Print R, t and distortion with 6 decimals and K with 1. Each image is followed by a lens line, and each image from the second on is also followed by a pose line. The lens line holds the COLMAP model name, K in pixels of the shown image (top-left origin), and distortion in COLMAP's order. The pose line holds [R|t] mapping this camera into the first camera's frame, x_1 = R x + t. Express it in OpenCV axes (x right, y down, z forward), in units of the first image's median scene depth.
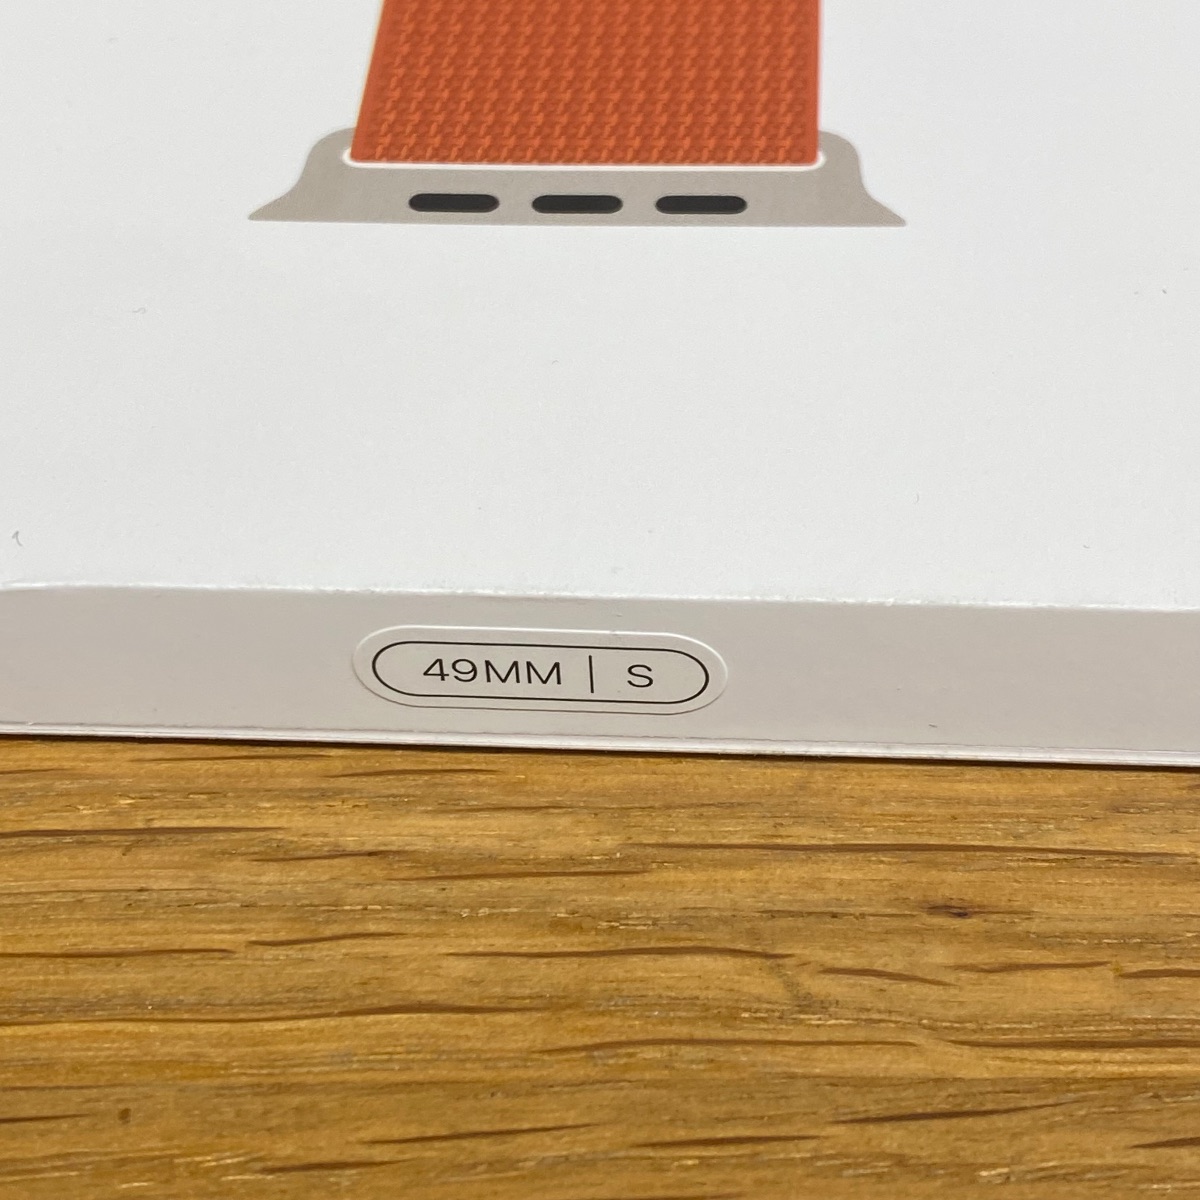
lens RADIAL K [[2453.0, 0, 600.0], [0, 2453.0, 600.0], [0, 0, 1]] dist [0.214038, -0.270405]
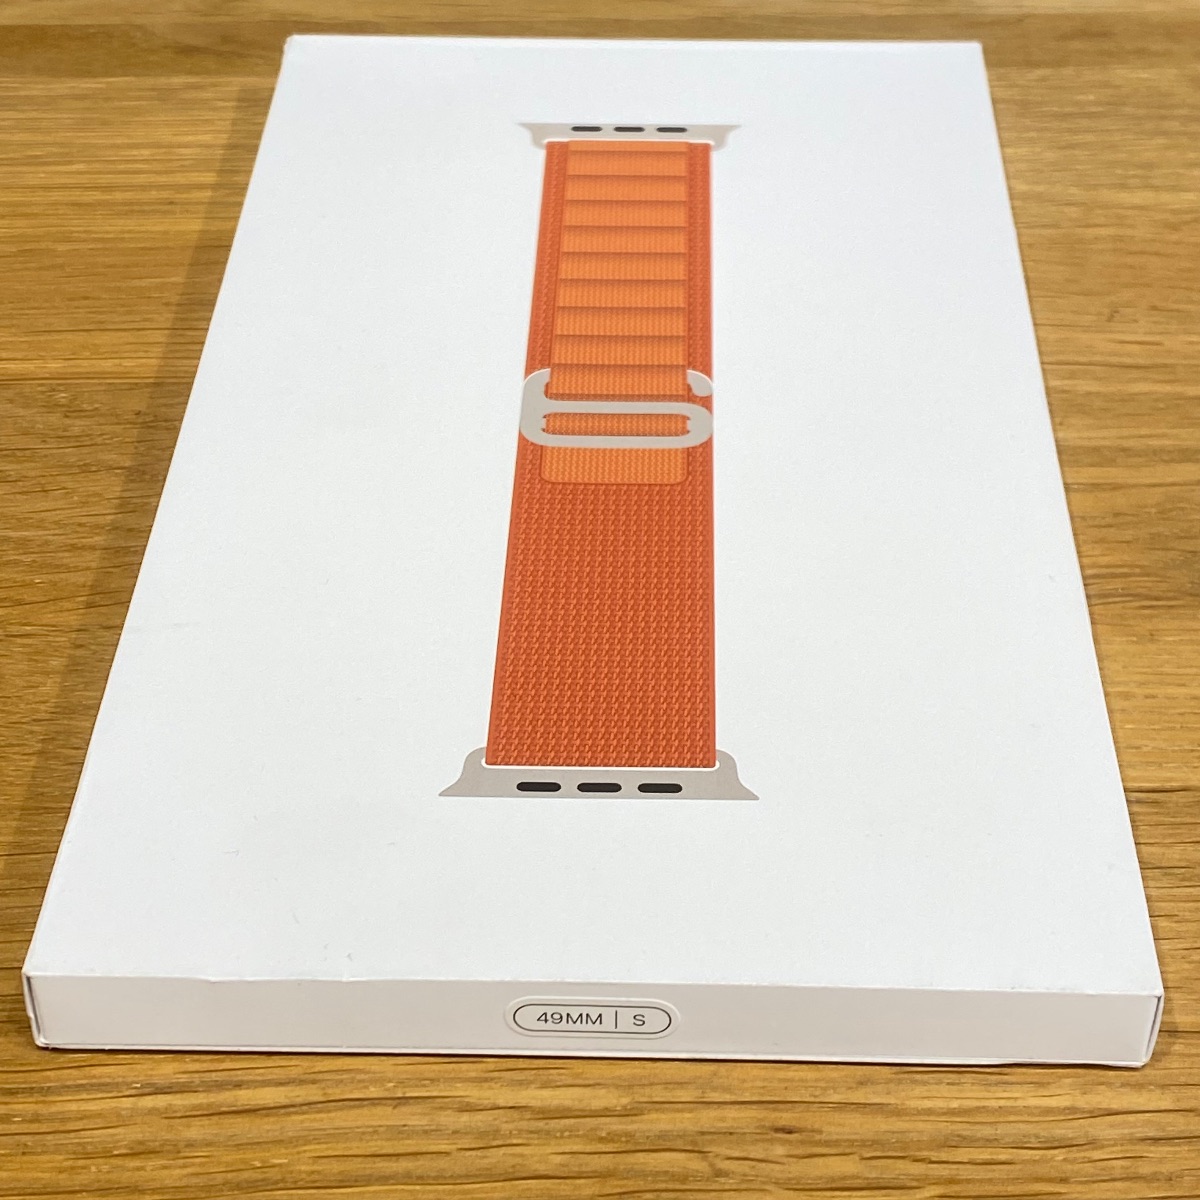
lens RADIAL K [[2539.9, 0, 600.0], [0, 2539.9, 600.0], [0, 0, 1]] dist [0.213102, -0.615294]
pose [[0.998593, 0.001528, 0.053015, -0.136026], [0.006539, 0.988411, -0.151662, 0.006499], [-0.052633, 0.151796, 0.987010, -1.248565]]
